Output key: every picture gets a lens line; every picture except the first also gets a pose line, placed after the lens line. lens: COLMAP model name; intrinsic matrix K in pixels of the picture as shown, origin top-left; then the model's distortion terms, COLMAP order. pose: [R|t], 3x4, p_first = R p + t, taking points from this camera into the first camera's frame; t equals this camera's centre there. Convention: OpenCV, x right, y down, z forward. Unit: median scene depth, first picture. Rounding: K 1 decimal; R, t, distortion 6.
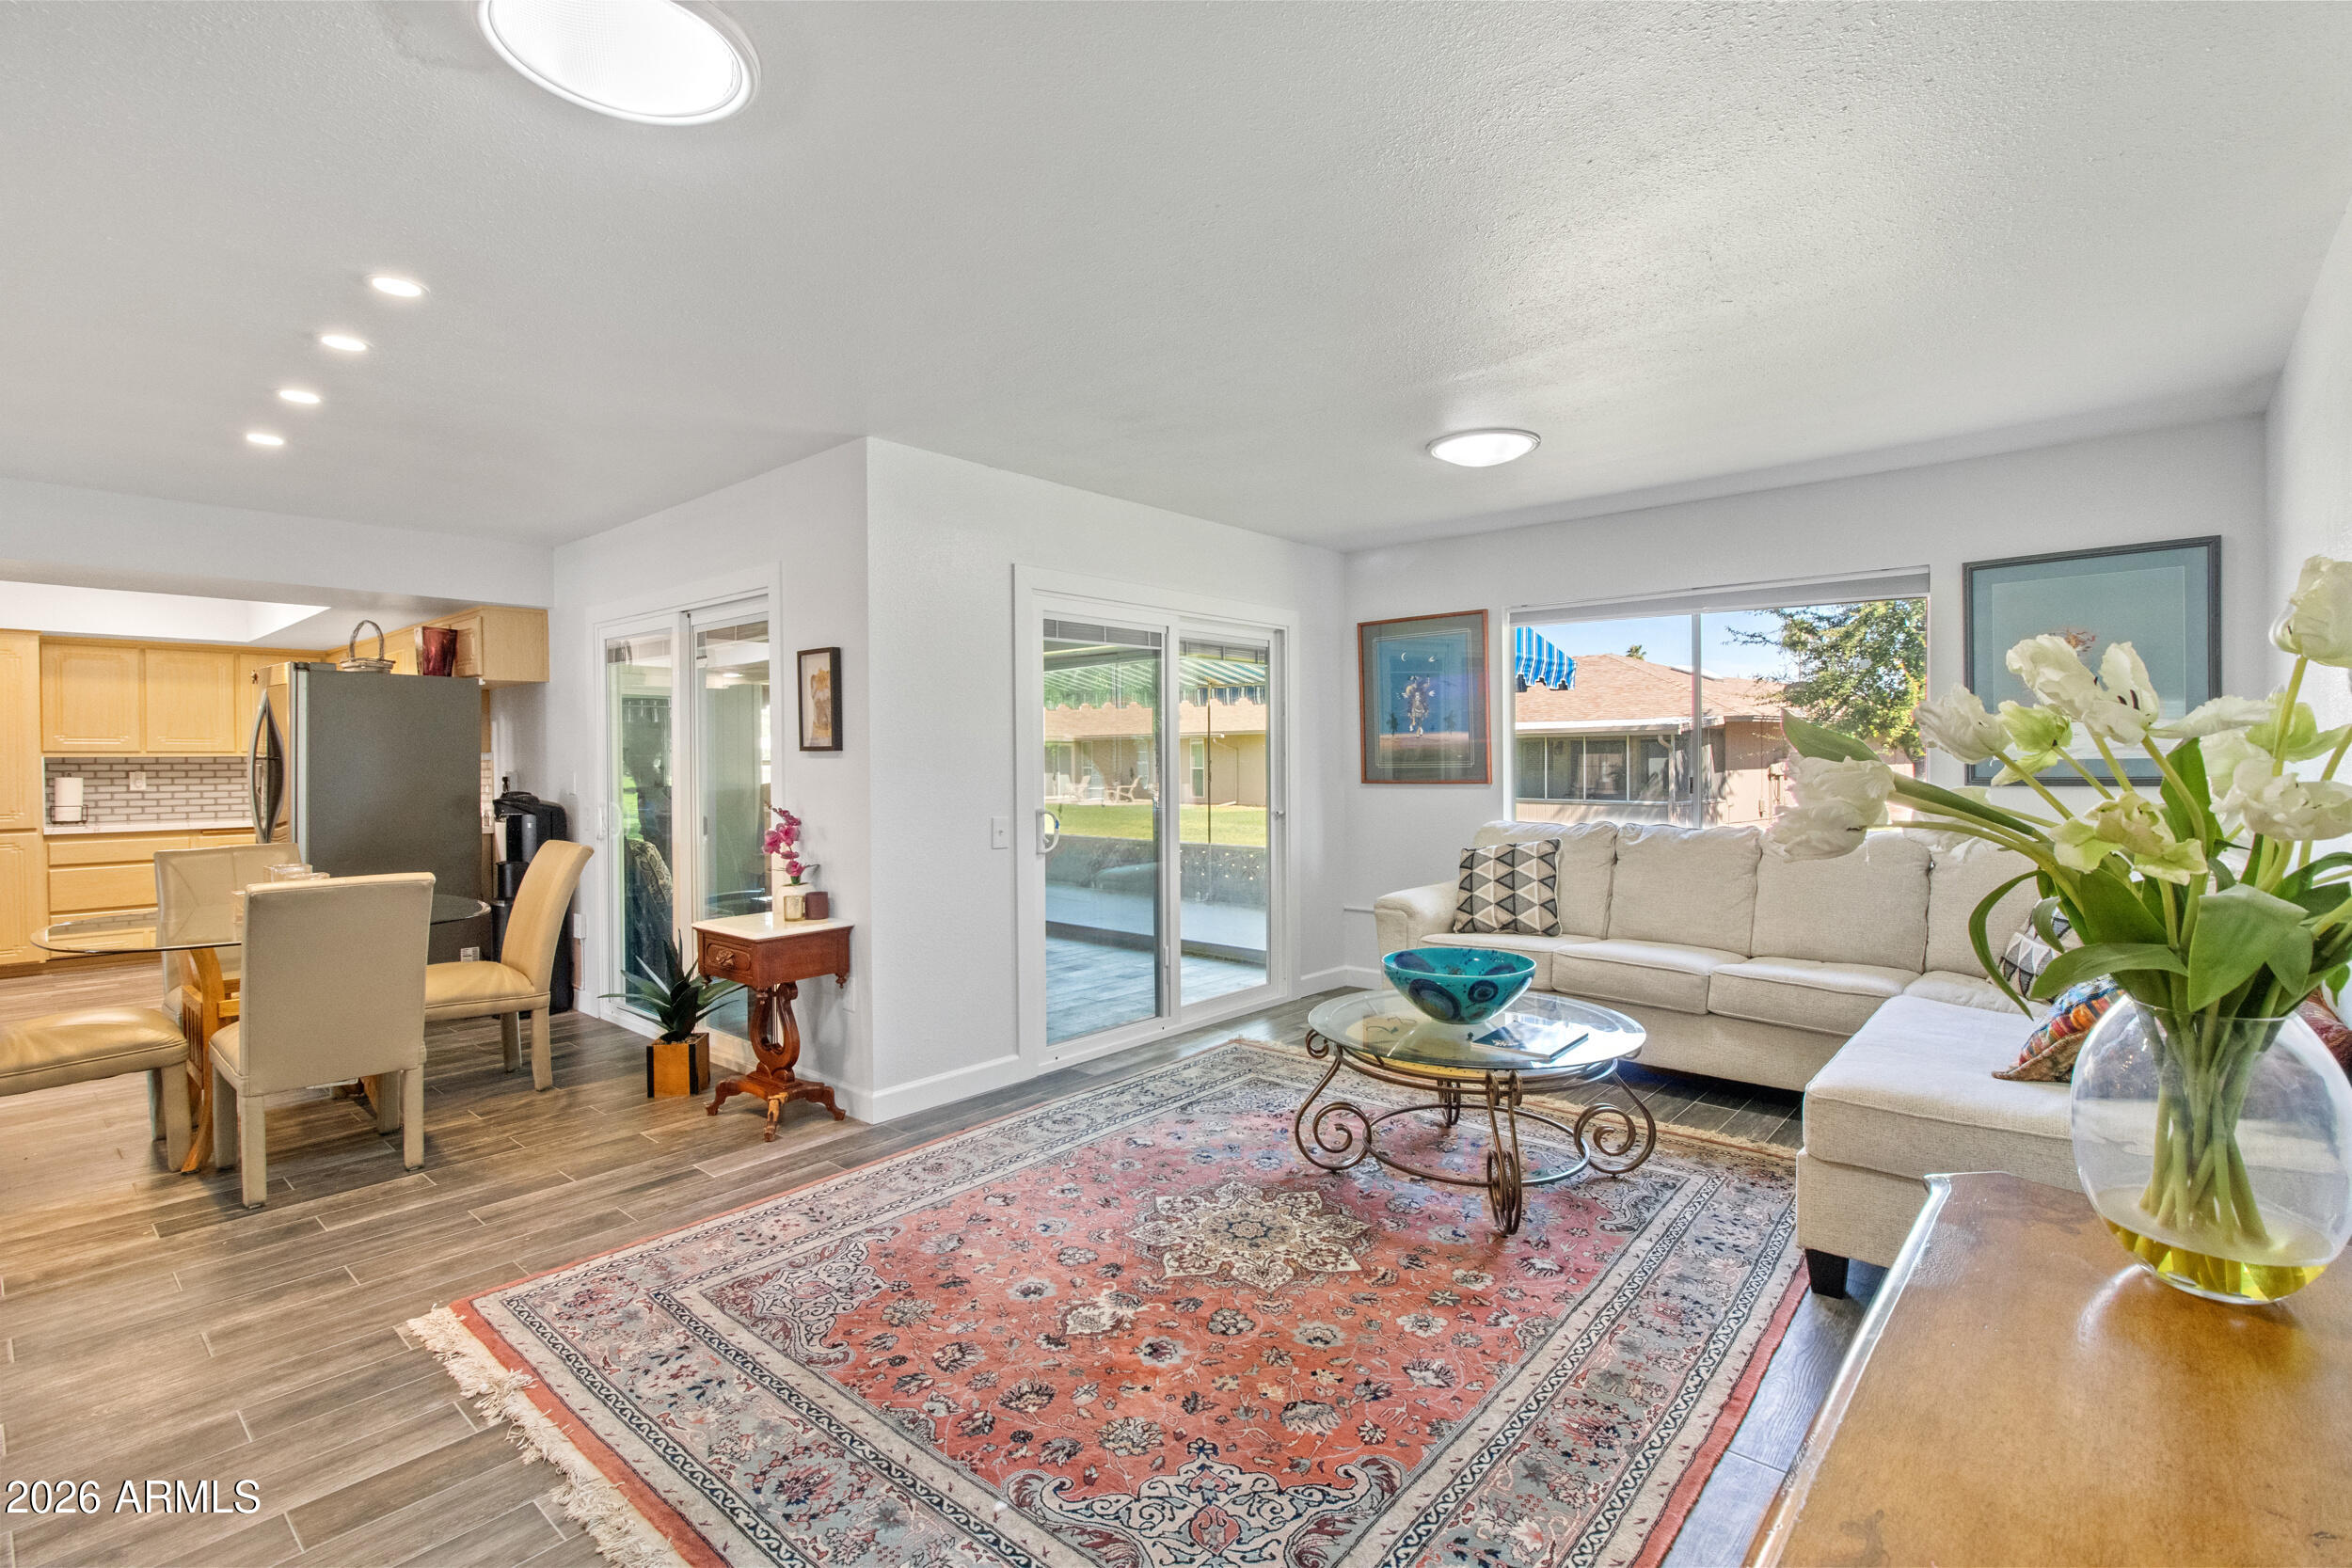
lens RADIAL K [[1091.9, 0, 1195.2], [0, 1091.9, 768.4], [0, 0, 1]] dist [-0.000327, 0.000856]
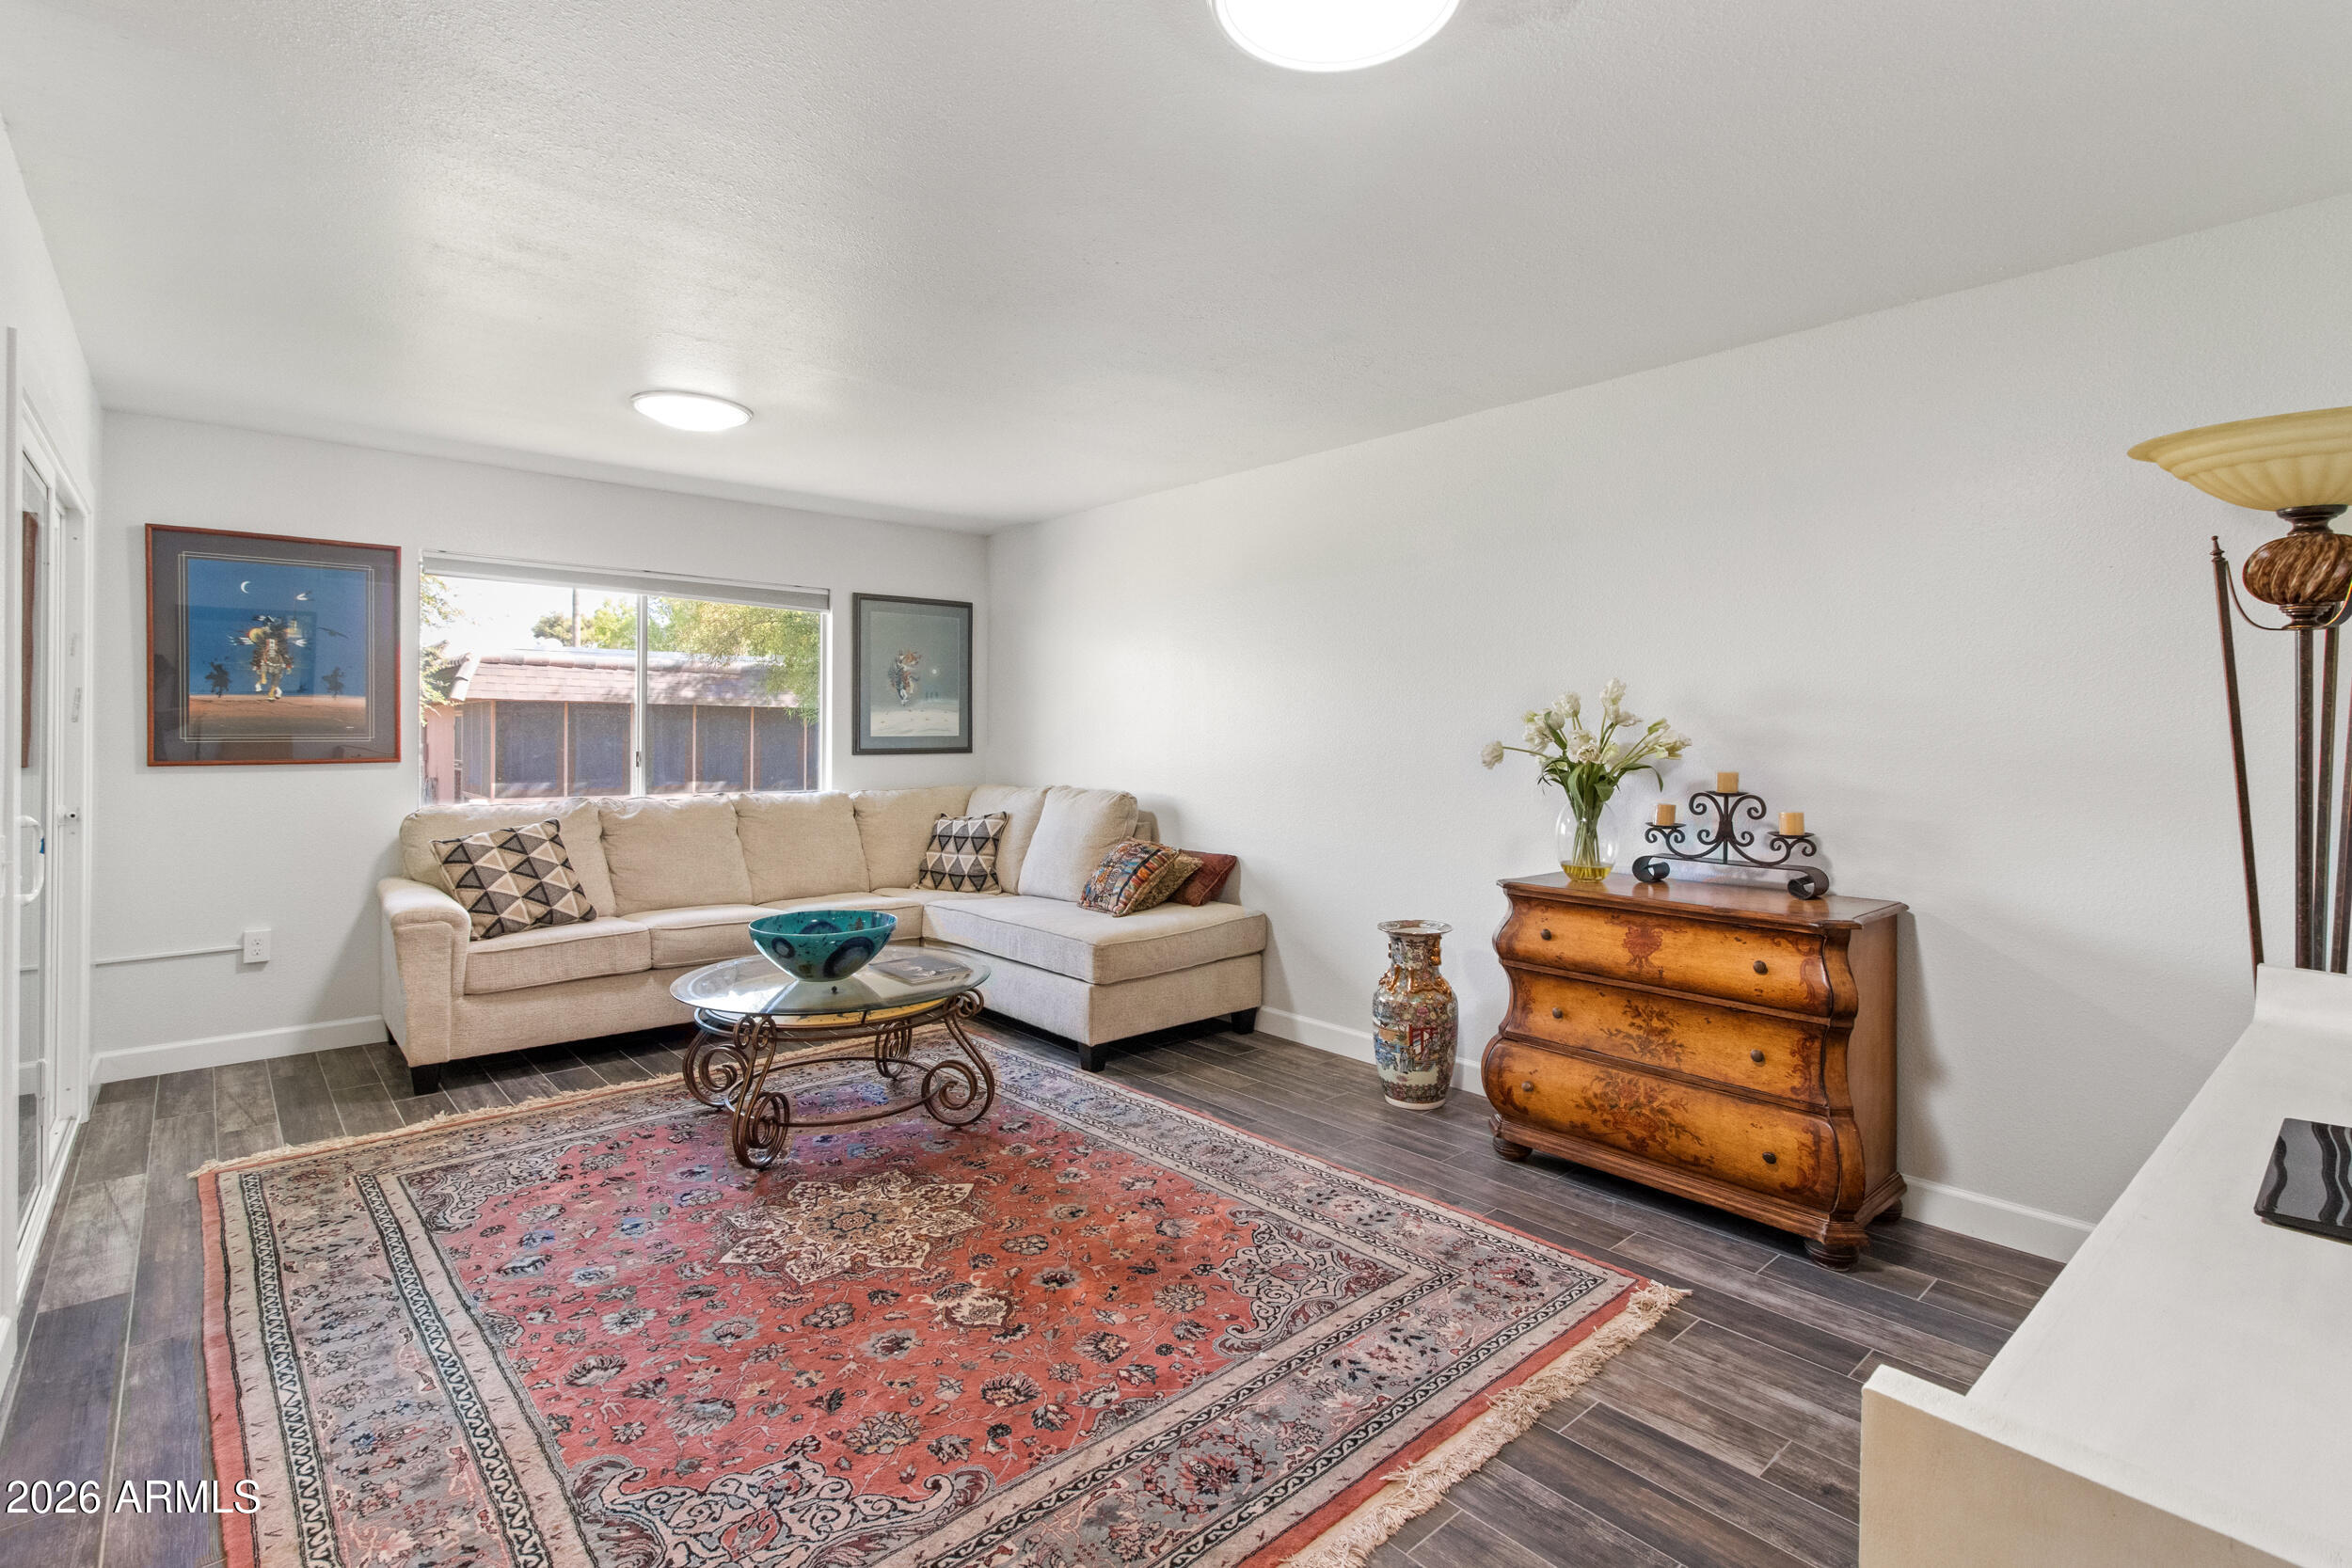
lens RADIAL K [[1091.9, 0, 1196.6], [0, 1091.9, 734.9], [0, 0, 1]] dist [-0.000327, 0.000856]
pose [[0.120927, 0.009250, 0.992618, -0.775125], [0.005257, 0.999937, -0.009959, 0.008182], [-0.992648, 0.006422, 0.120870, 0.523248]]
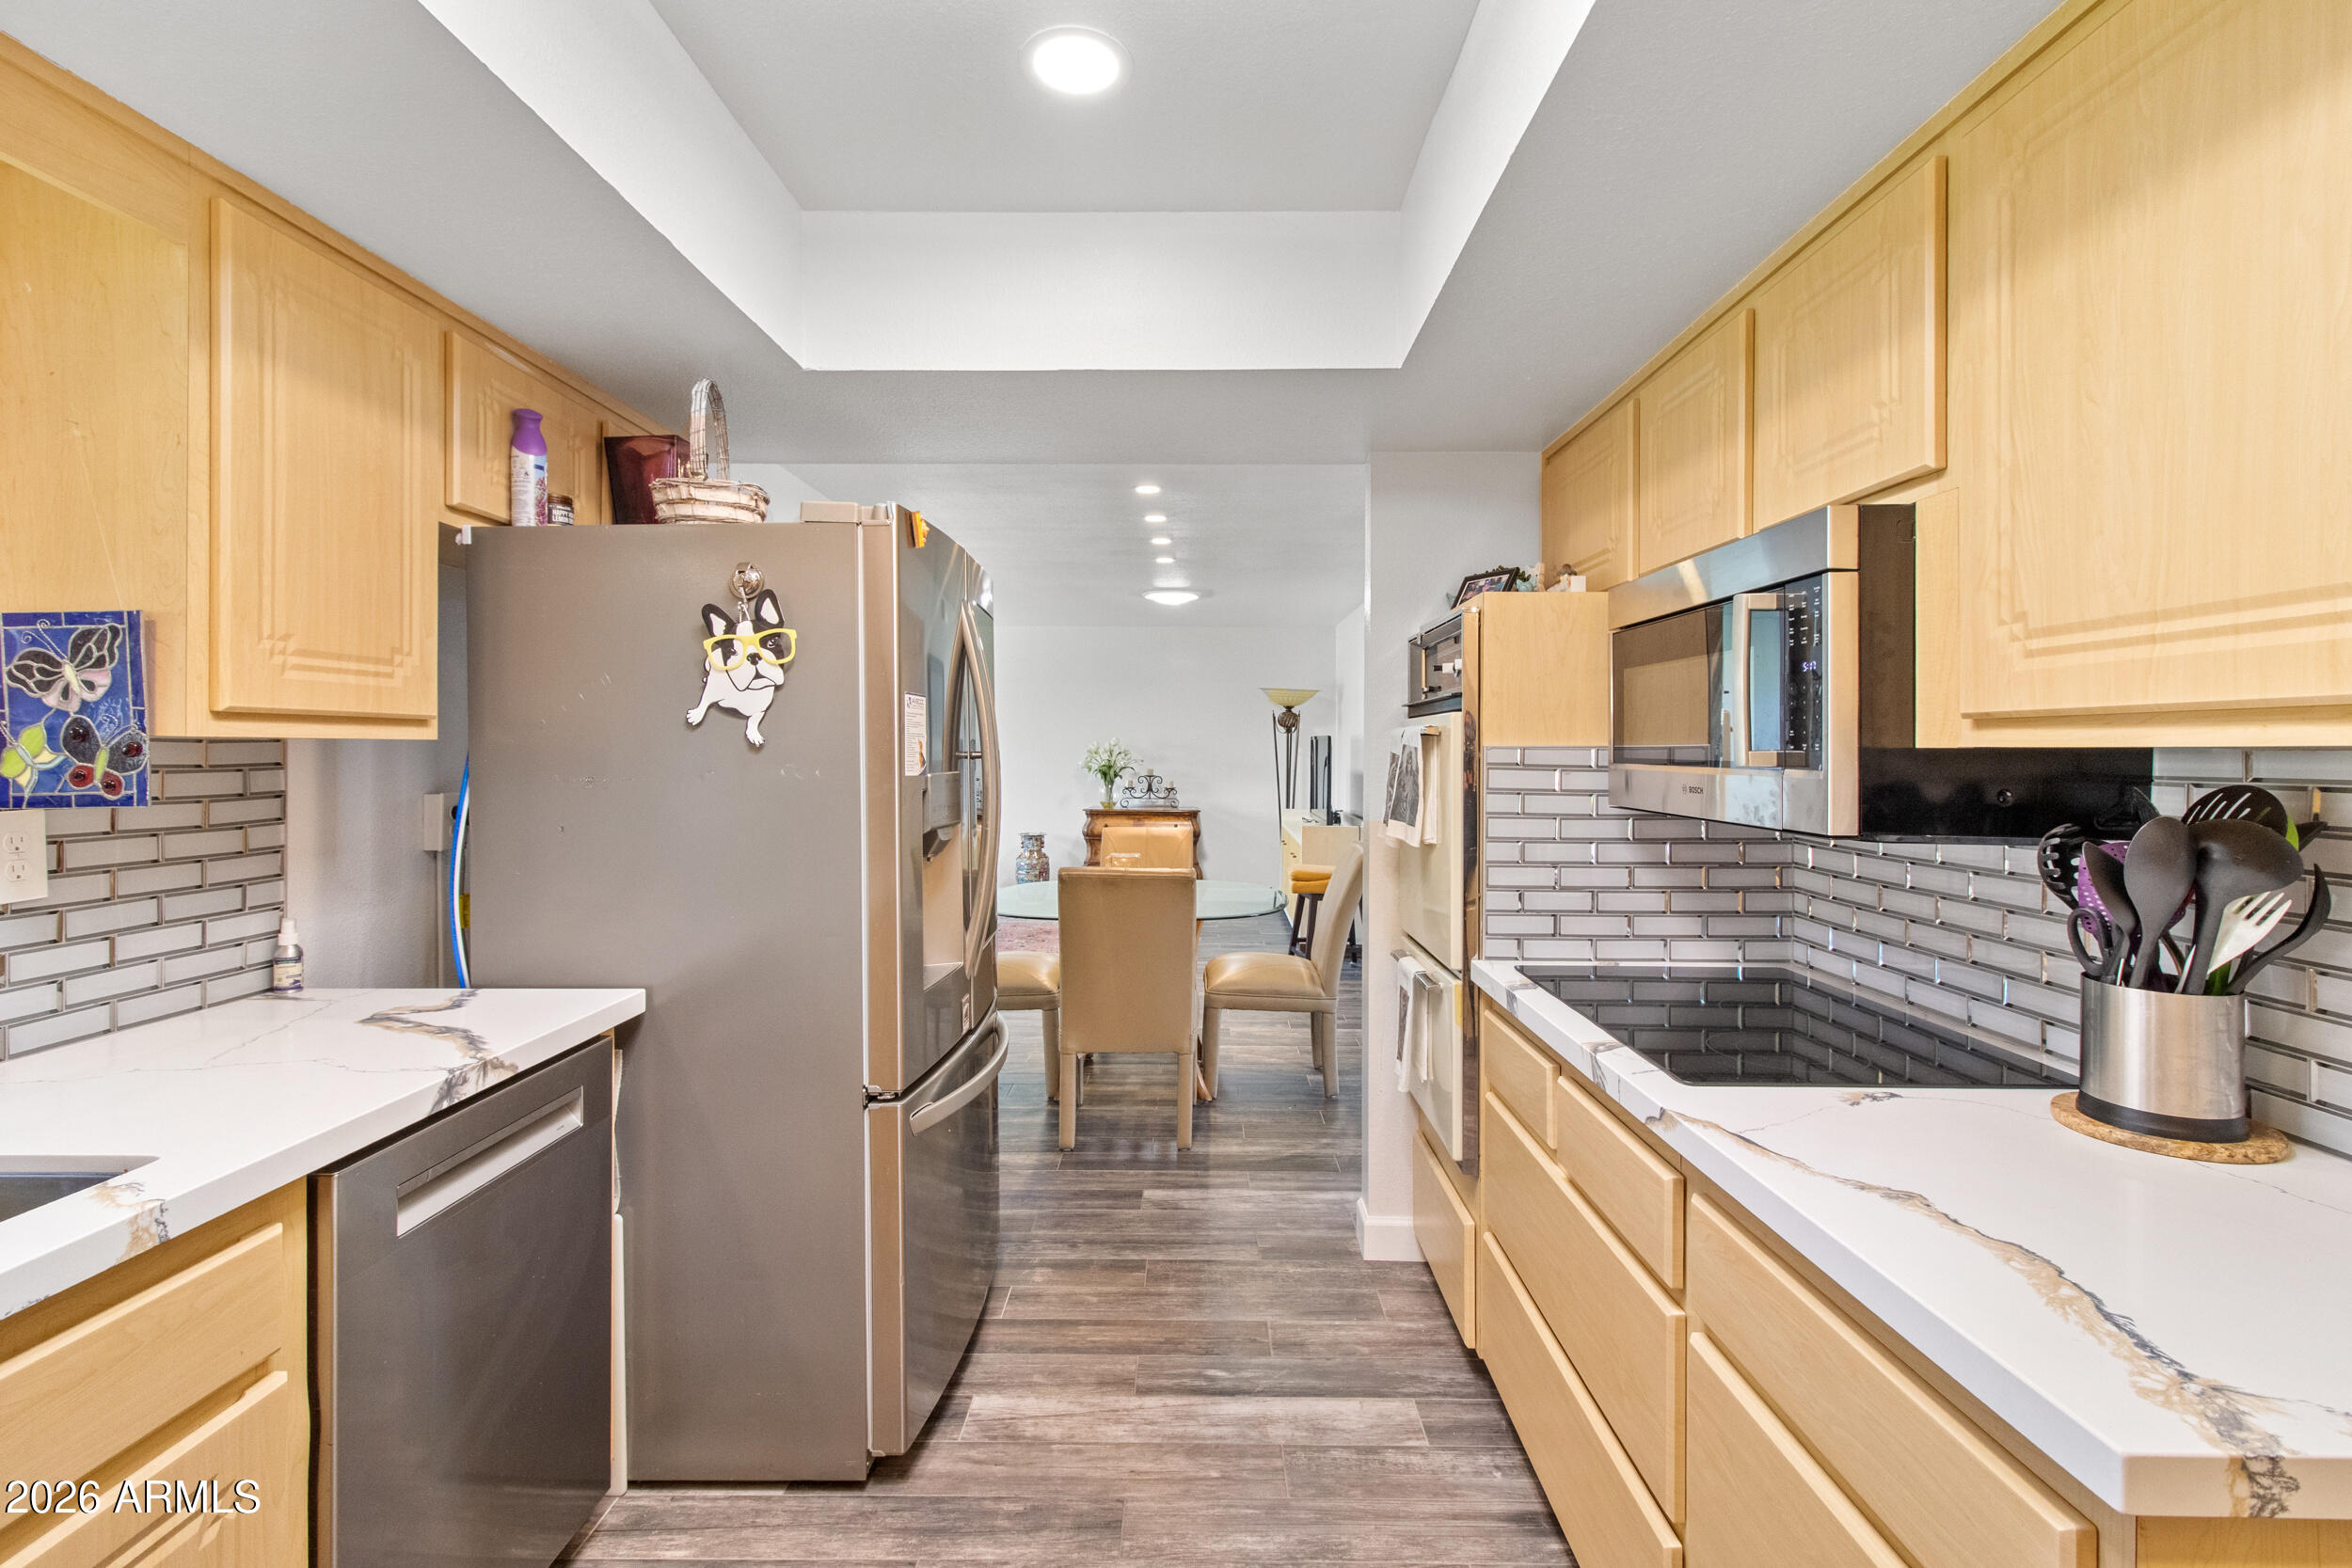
lens RADIAL K [[1091.9, 0, 1180.3], [0, 1091.9, 771.1], [0, 0, 1]] dist [-0.000327, 0.000856]
pose [[-0.645817, -0.011351, 0.763408, -2.021545], [0.007671, 0.999743, 0.021354, -0.021238], [-0.763454, 0.019647, -0.645563, 1.972701]]
